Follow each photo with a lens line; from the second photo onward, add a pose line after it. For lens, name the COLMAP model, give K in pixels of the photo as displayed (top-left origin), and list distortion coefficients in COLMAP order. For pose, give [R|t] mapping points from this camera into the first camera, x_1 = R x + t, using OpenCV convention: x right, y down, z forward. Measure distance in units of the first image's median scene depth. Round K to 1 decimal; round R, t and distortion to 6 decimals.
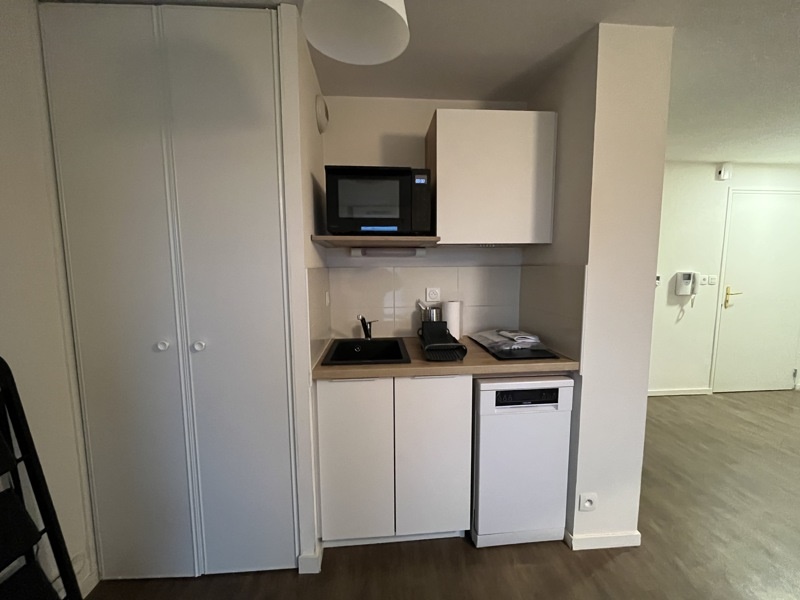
lens RADIAL K [[323.9, 0, 404.6], [0, 323.9, 306.6], [0, 0, 1]] dist [-0.011814, -0.000226]
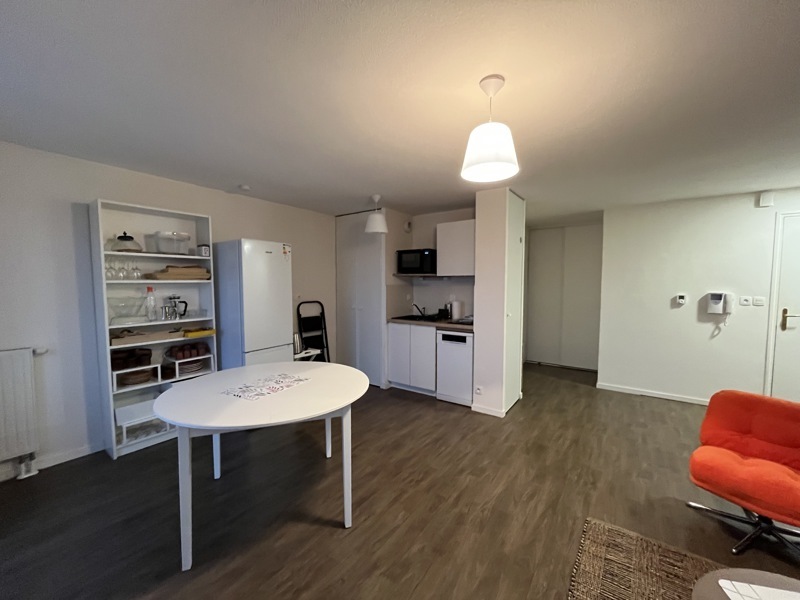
lens RADIAL K [[323.9, 0, 400.3], [0, 323.9, 301.7], [0, 0, 1]] dist [-0.011814, -0.000226]
pose [[0.759550, 0.048438, -0.648643, 1.285811], [-0.087420, 0.995778, -0.028007, 0.081857], [0.644548, 0.077977, 0.760577, -0.906945]]
